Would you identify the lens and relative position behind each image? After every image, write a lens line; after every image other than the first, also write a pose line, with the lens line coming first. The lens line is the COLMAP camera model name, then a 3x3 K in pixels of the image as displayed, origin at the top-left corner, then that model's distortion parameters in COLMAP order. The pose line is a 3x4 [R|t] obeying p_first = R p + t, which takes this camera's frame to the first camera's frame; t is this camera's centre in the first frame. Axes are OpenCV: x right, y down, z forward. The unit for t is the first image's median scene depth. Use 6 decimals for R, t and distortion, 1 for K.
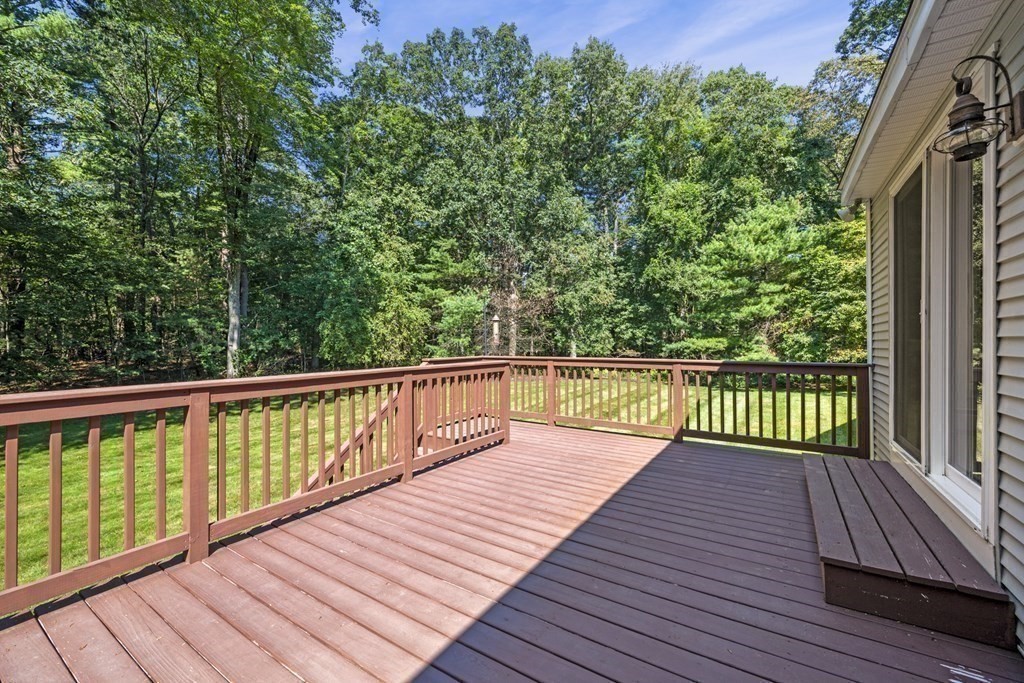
lens RADIAL K [[414.6, 0, 512.0], [0, 414.6, 341.5], [0, 0, 1]] dist [-0.001681, -0.000162]
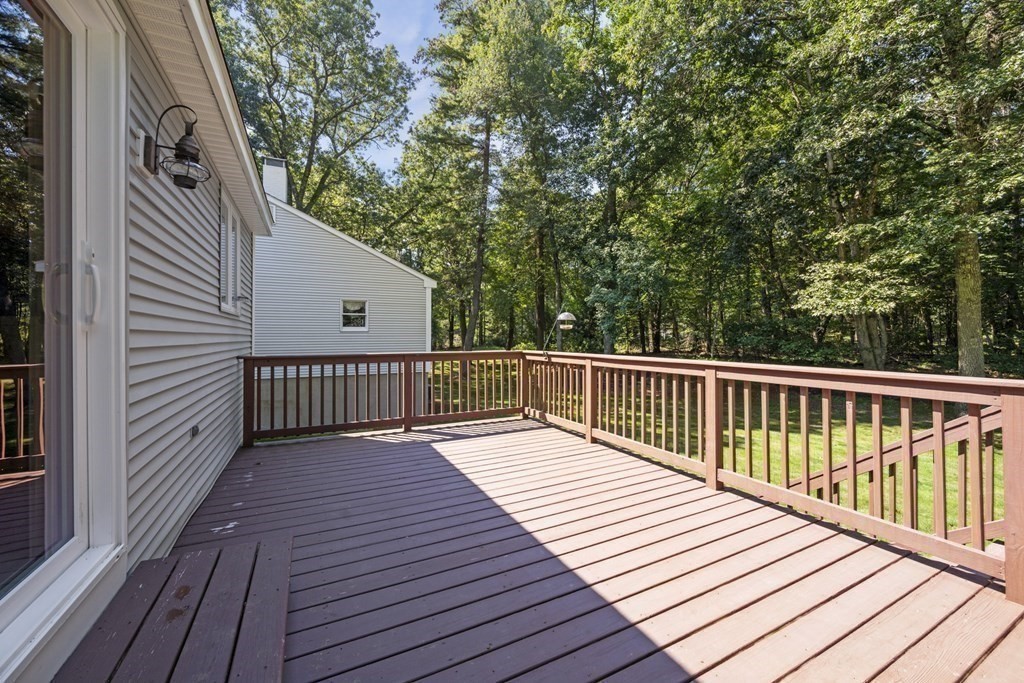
lens RADIAL K [[414.6, 0, 512.0], [0, 414.6, 341.5], [0, 0, 1]] dist [-0.001681, -0.000162]
pose [[-0.523780, 0.022792, -0.851549, 1.773002], [0.014867, 0.999734, 0.017614, -0.004254], [0.851724, -0.003434, -0.523980, 2.693679]]
